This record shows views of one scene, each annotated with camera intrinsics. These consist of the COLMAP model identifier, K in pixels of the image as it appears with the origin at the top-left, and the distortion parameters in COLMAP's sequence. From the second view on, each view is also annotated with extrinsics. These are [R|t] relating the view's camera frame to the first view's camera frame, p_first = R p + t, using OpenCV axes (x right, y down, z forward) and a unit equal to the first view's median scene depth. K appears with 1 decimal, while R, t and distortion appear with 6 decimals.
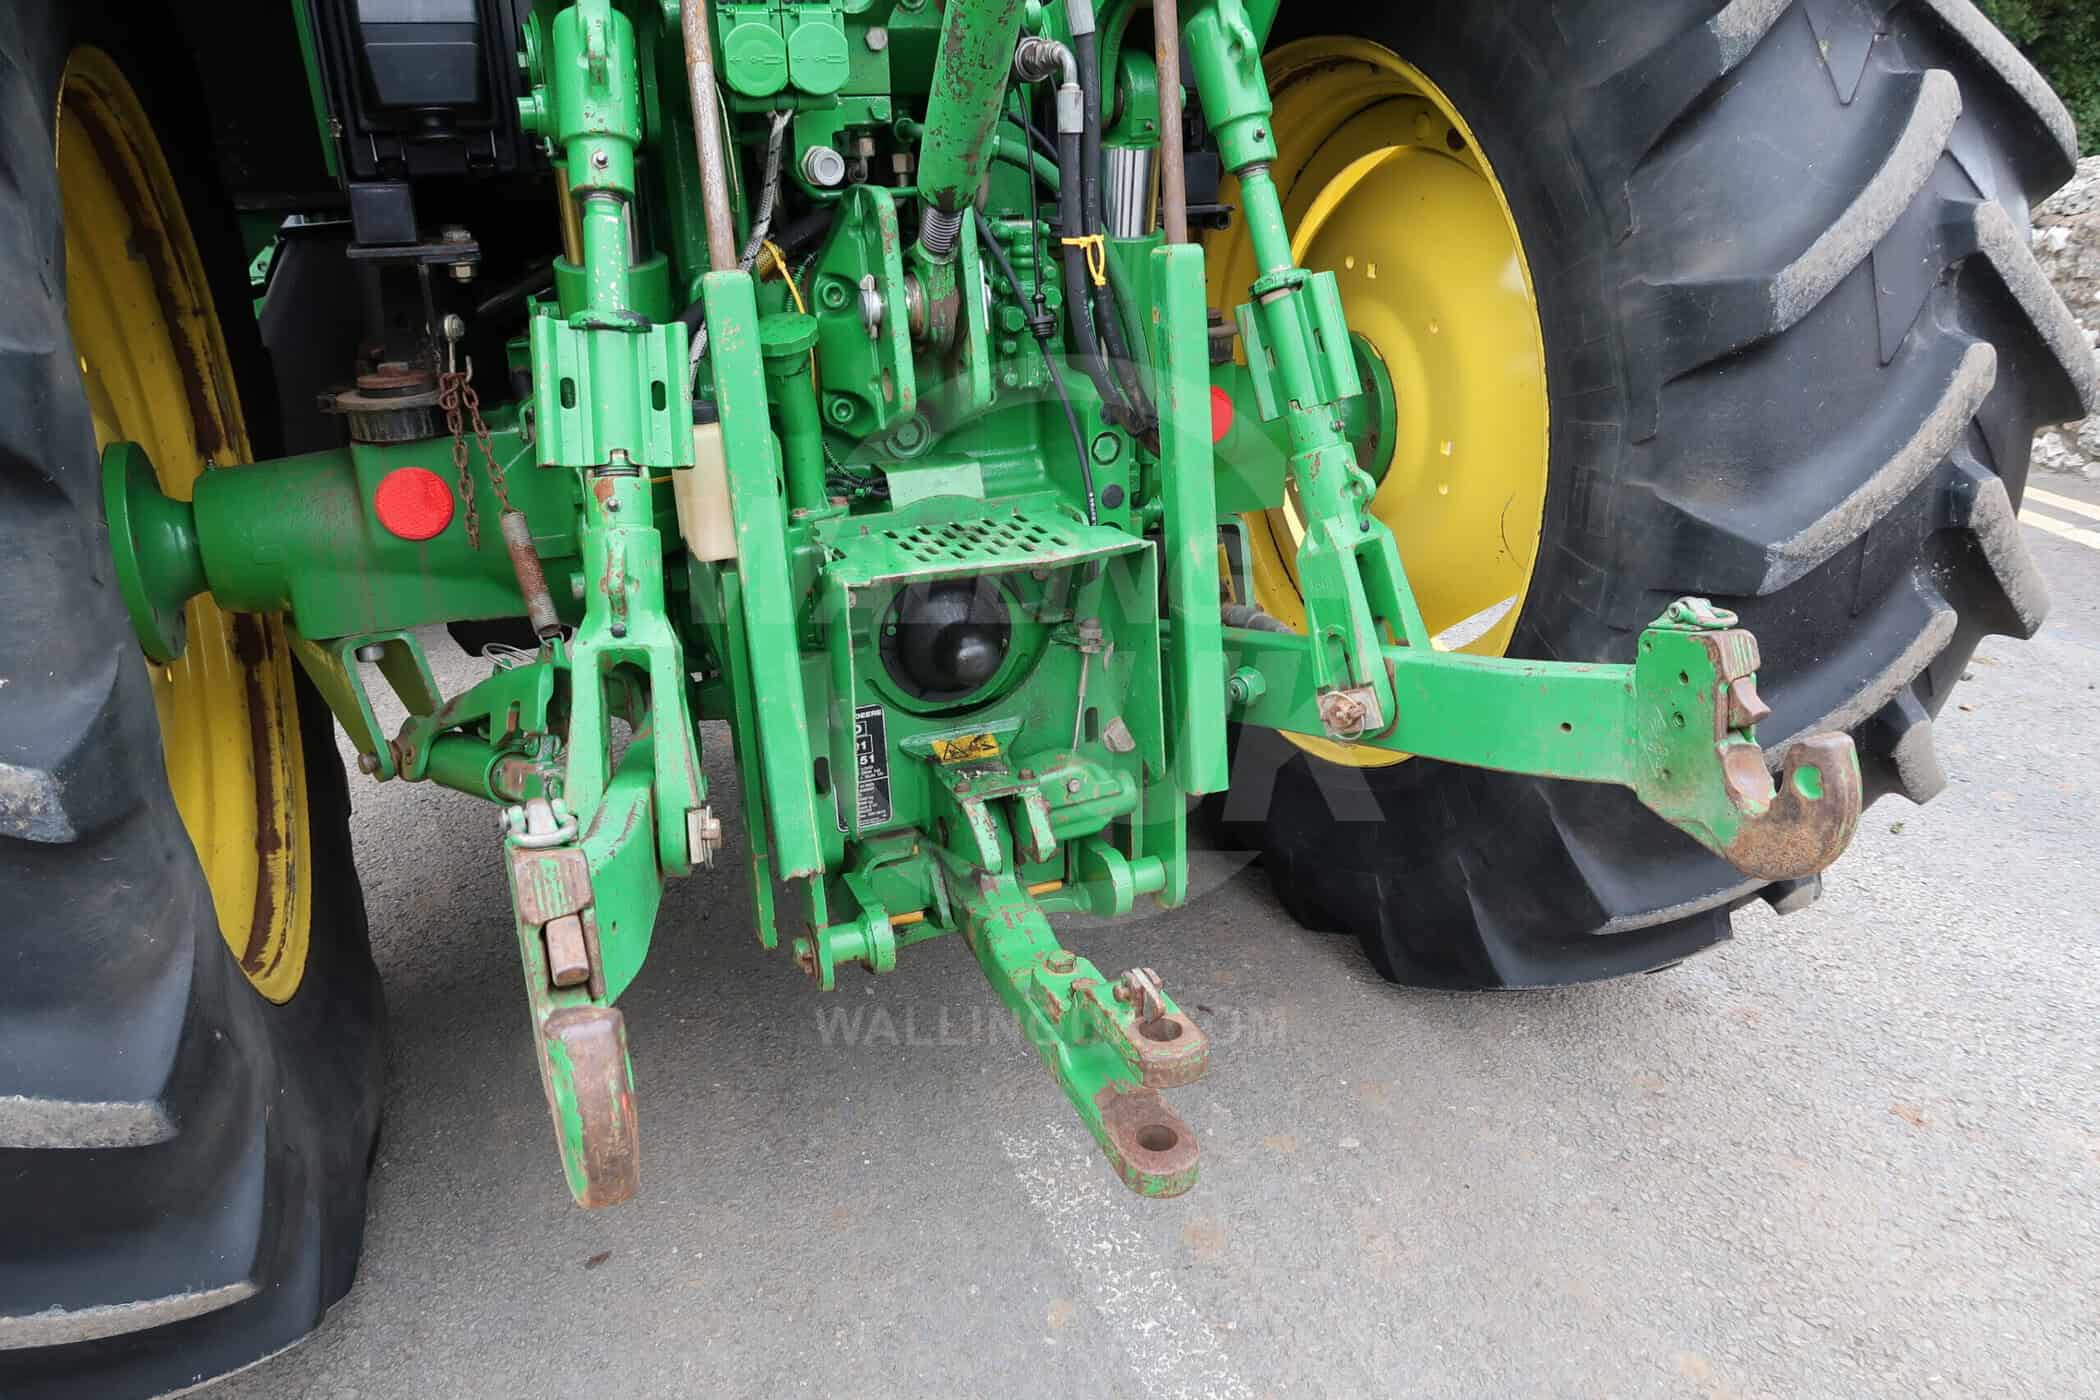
lens RADIAL K [[1445.5, 0, 1045.2], [0, 1445.5, 693.3], [0, 0, 1]] dist [-0.027661, 0.009594]
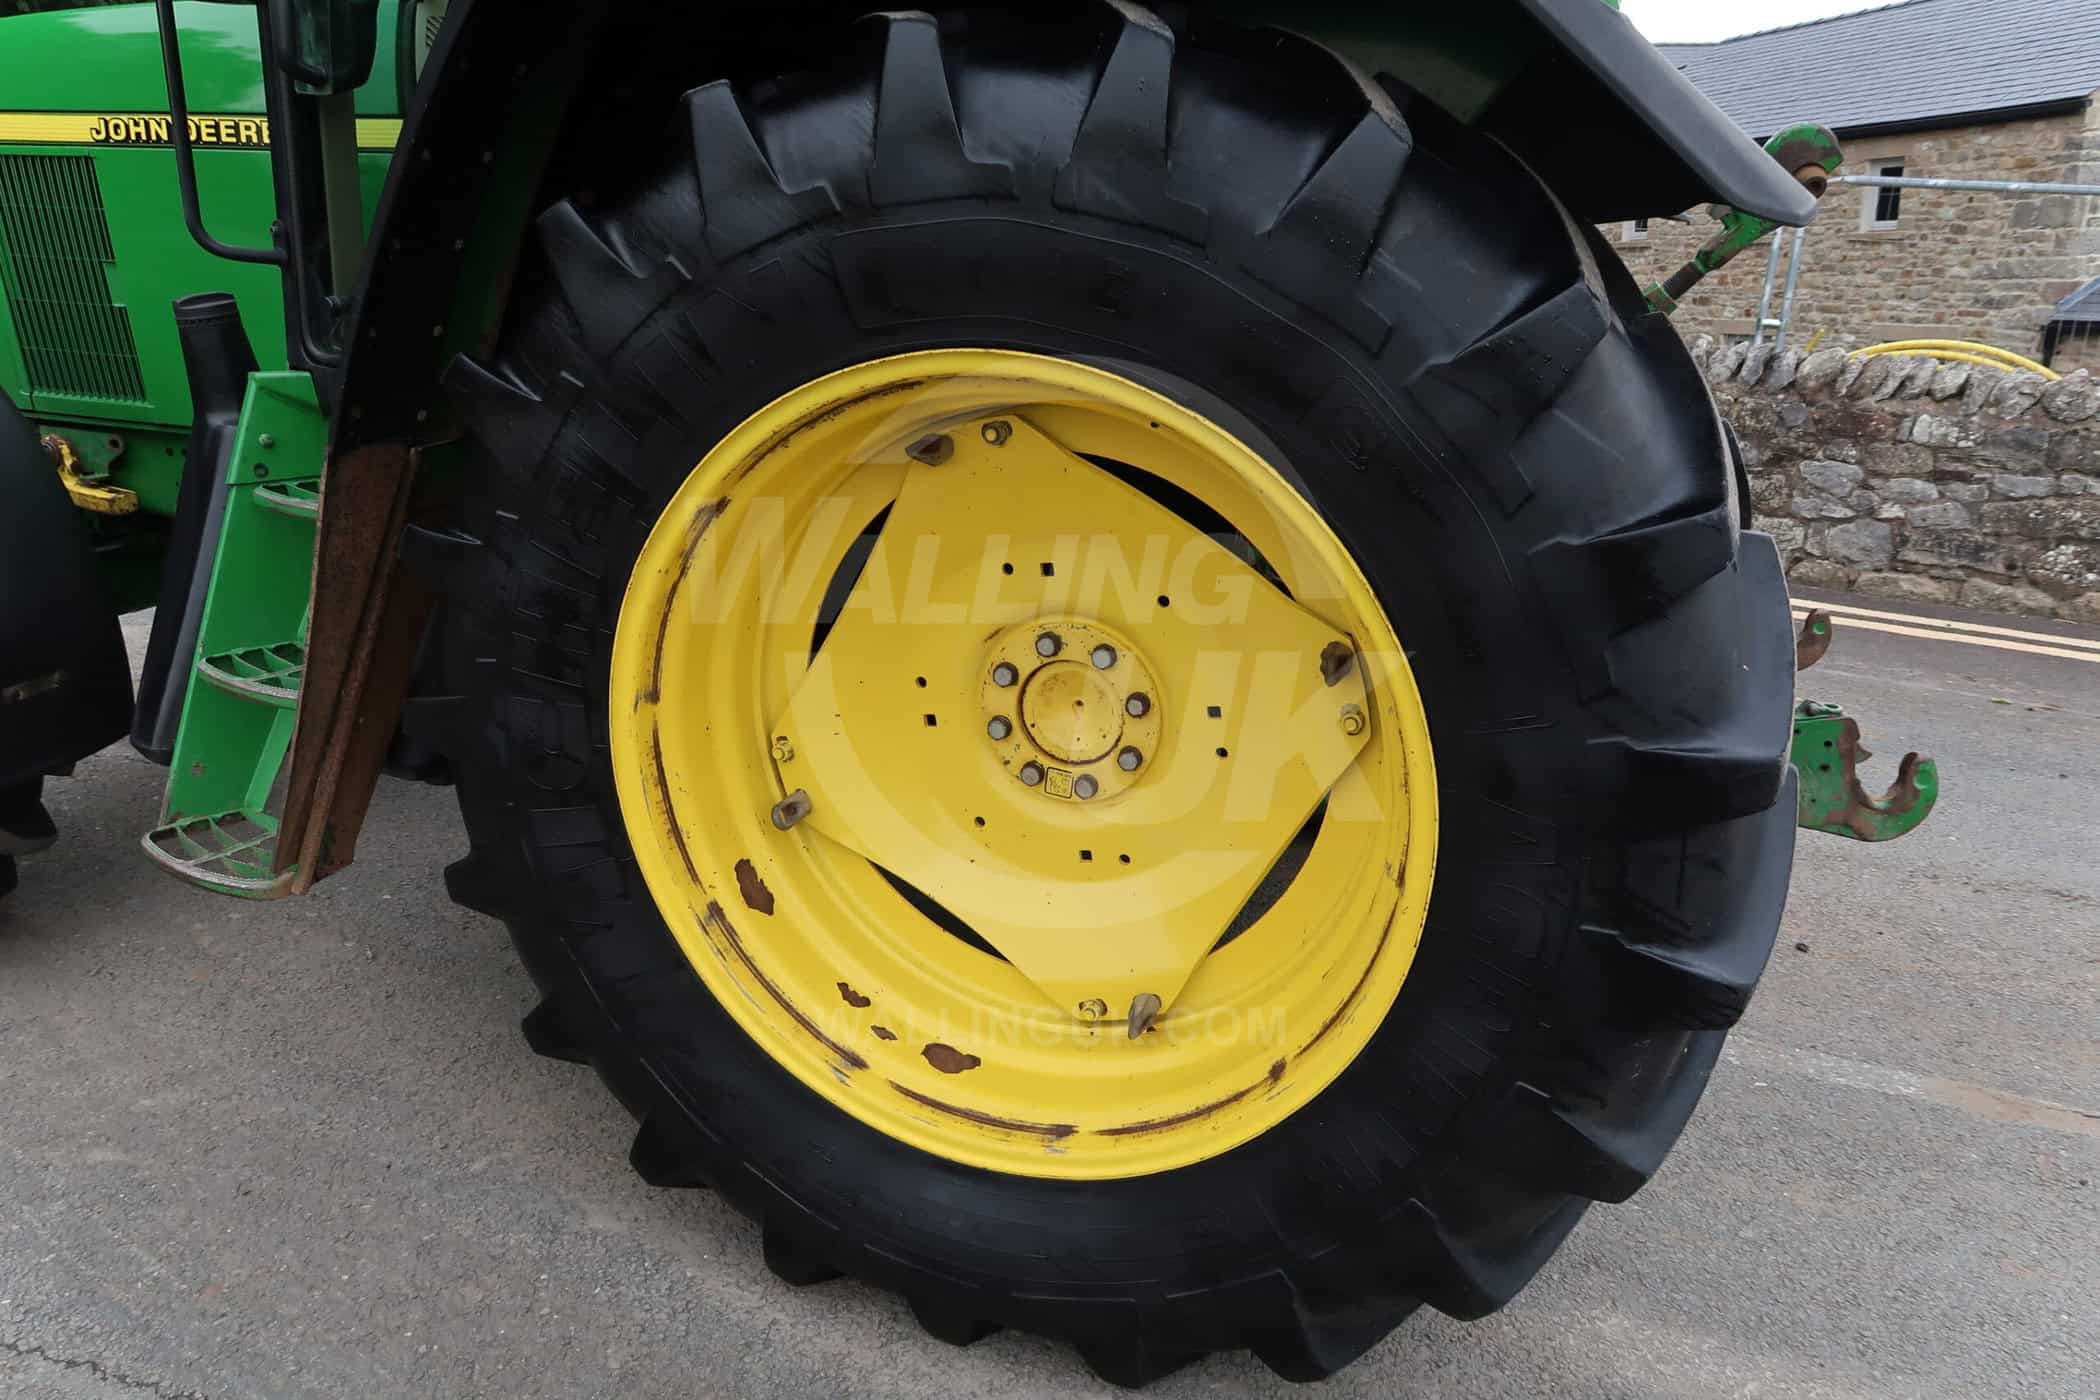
lens RADIAL K [[1445.5, 0, 1045.2], [0, 1445.5, 693.3], [0, 0, 1]] dist [-0.027661, 0.009594]
pose [[0.663814, -0.188077, 0.723863, -1.765121], [0.217411, 0.974594, 0.053847, -0.204818], [-0.715600, 0.121631, 0.687839, 0.164138]]
